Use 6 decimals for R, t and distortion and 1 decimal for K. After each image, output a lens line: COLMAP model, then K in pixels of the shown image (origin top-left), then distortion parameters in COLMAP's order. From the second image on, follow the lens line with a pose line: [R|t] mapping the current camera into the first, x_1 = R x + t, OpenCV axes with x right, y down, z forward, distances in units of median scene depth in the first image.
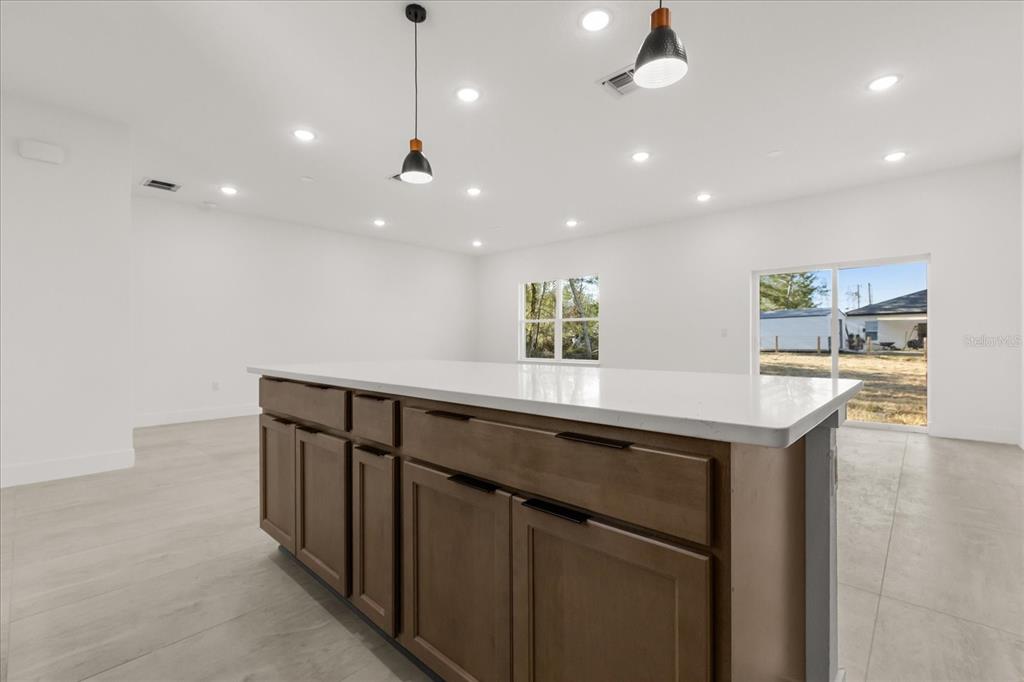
lens RADIAL K [[450.3, 0, 512.0], [0, 450.3, 341.0], [0, 0, 1]] dist [-0.000594, -0.000074]
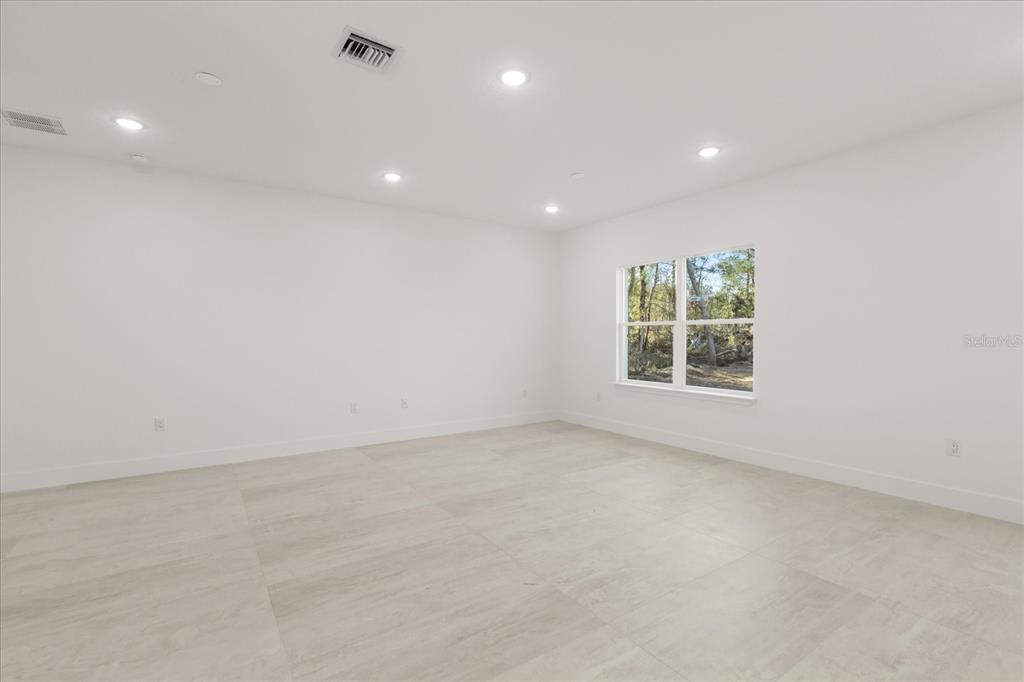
lens RADIAL K [[460.0, 0, 515.9], [0, 460.0, 336.7], [0, 0, 1]] dist [0.000553, 0.000087]
pose [[0.975118, 0.001177, -0.221681, 0.018698], [-0.001104, 0.999999, 0.000453, -0.023837], [0.221682, -0.000197, 0.975119, 0.274975]]
